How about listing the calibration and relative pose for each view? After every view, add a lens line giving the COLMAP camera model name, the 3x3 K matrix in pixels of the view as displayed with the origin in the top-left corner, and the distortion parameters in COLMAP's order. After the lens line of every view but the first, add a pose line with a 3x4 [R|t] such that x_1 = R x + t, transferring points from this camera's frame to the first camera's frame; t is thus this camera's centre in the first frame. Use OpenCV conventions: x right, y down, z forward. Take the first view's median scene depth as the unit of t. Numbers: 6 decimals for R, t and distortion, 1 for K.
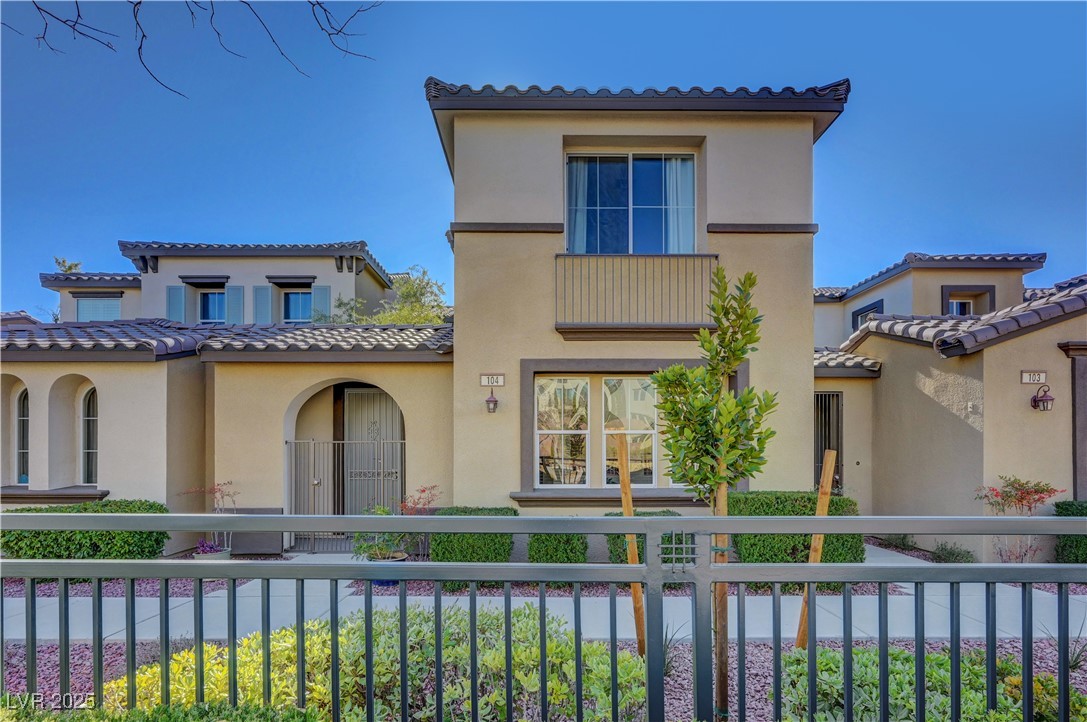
lens RADIAL K [[547.1, 0, 540.0], [0, 547.1, 449.9], [0, 0, 1]] dist [-0.004227, 0.000411]
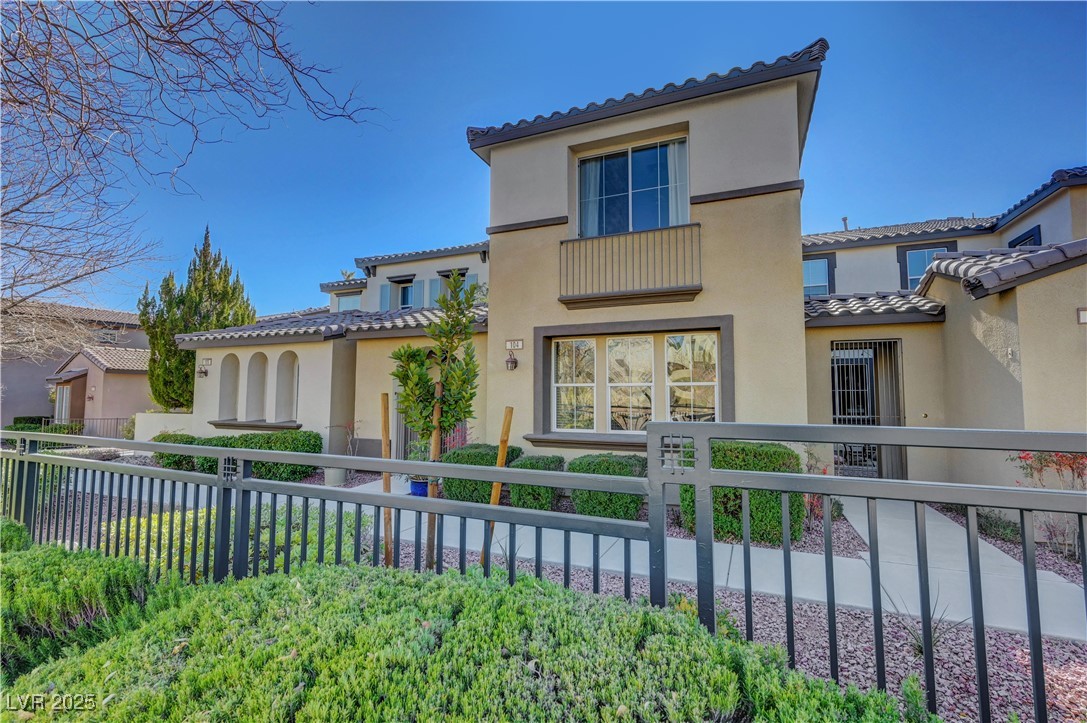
lens RADIAL K [[482.5, 0, 543.5], [0, 482.5, 361.5], [0, 0, 1]] dist [0.000447, 0.000321]
pose [[0.917736, -0.025127, -0.396396, 0.395646], [-0.002972, 0.997535, -0.070113, -0.009484], [0.397180, 0.065523, 0.915398, 0.003415]]
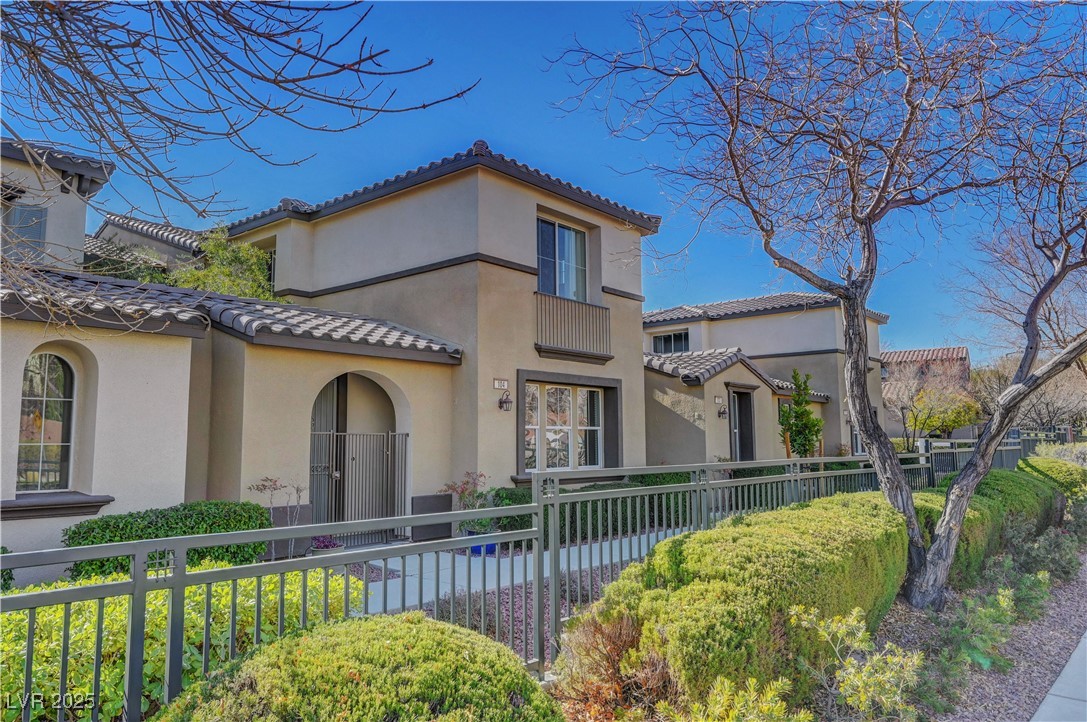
lens RADIAL K [[752.1, 0, 543.5], [0, 752.1, 361.0], [0, 0, 1]] dist [0.035372, 0.000033]
pose [[0.660951, 0.078487, 0.746313, -1.220354], [0.003047, 0.994227, -0.107257, 0.001873], [-0.750423, 0.073166, 0.656896, -0.176745]]
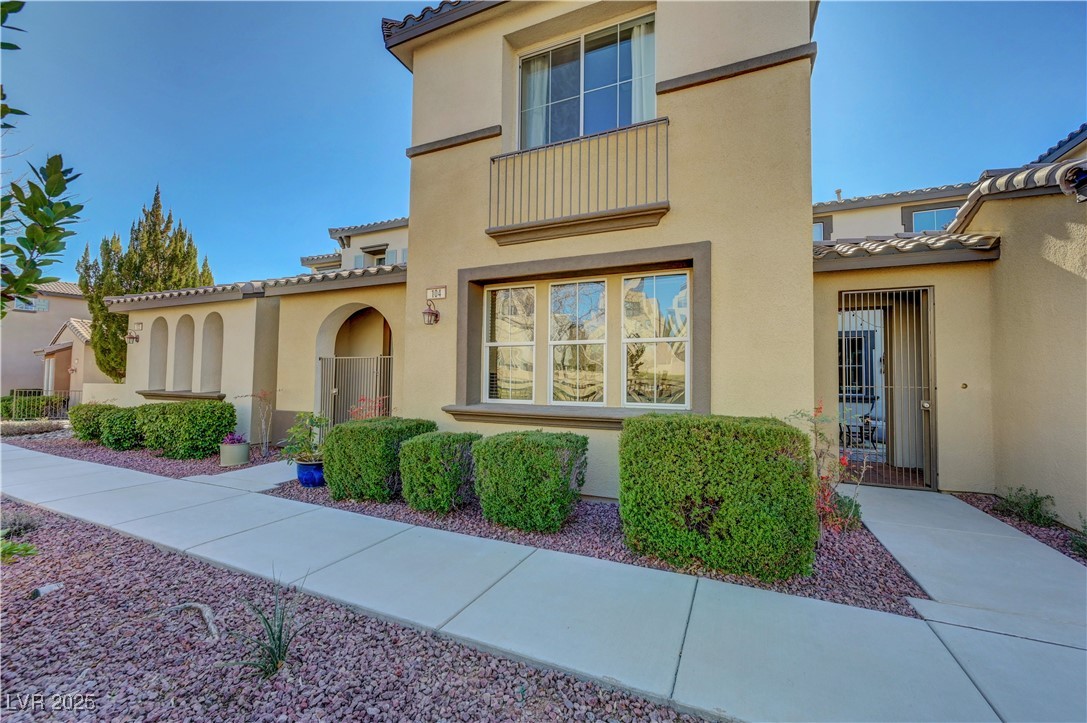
lens RADIAL K [[429.2, 0, 543.5], [0, 429.2, 361.5], [0, 0, 1]] dist [0.001276, 0.000097]
pose [[0.909744, -0.006321, -0.415121, 0.399341], [-0.012051, 0.999061, -0.041621, 0.027784], [0.414994, 0.042867, 0.908814, 0.348013]]
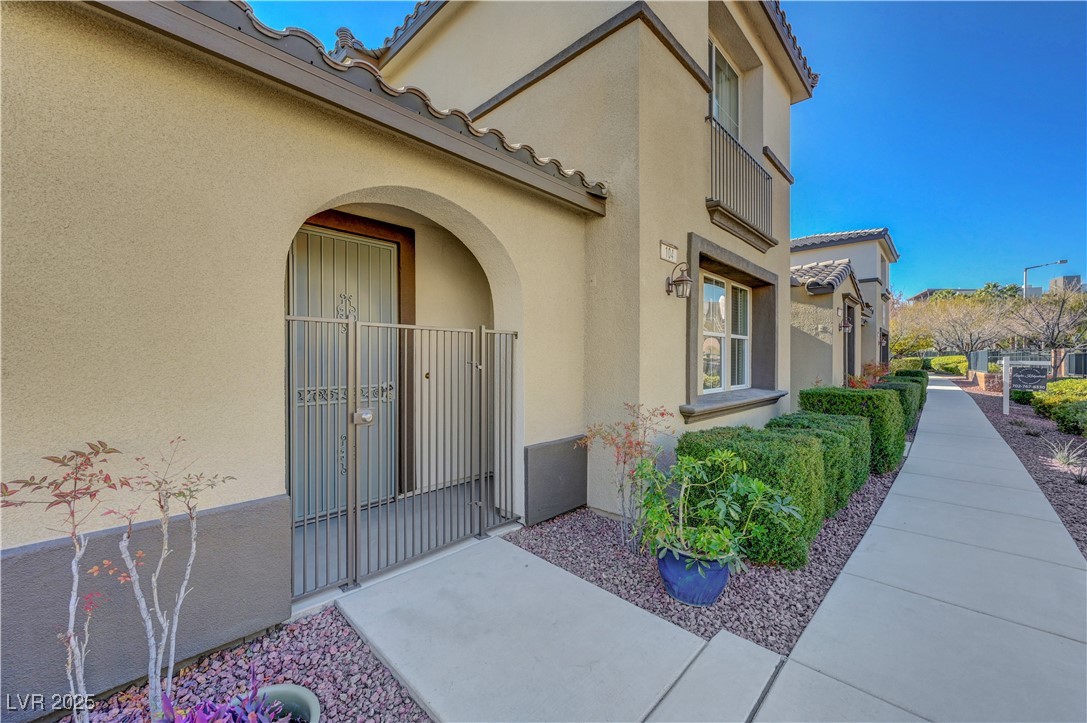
lens RADIAL K [[429.2, 0, 543.5], [0, 429.2, 361.5], [0, 0, 1]] dist [0.001276, 0.000097]
pose [[0.703772, 0.001519, 0.710424, -0.572878], [-0.006938, 0.999965, 0.004735, 0.012944], [-0.710392, -0.008262, 0.703758, 0.679588]]
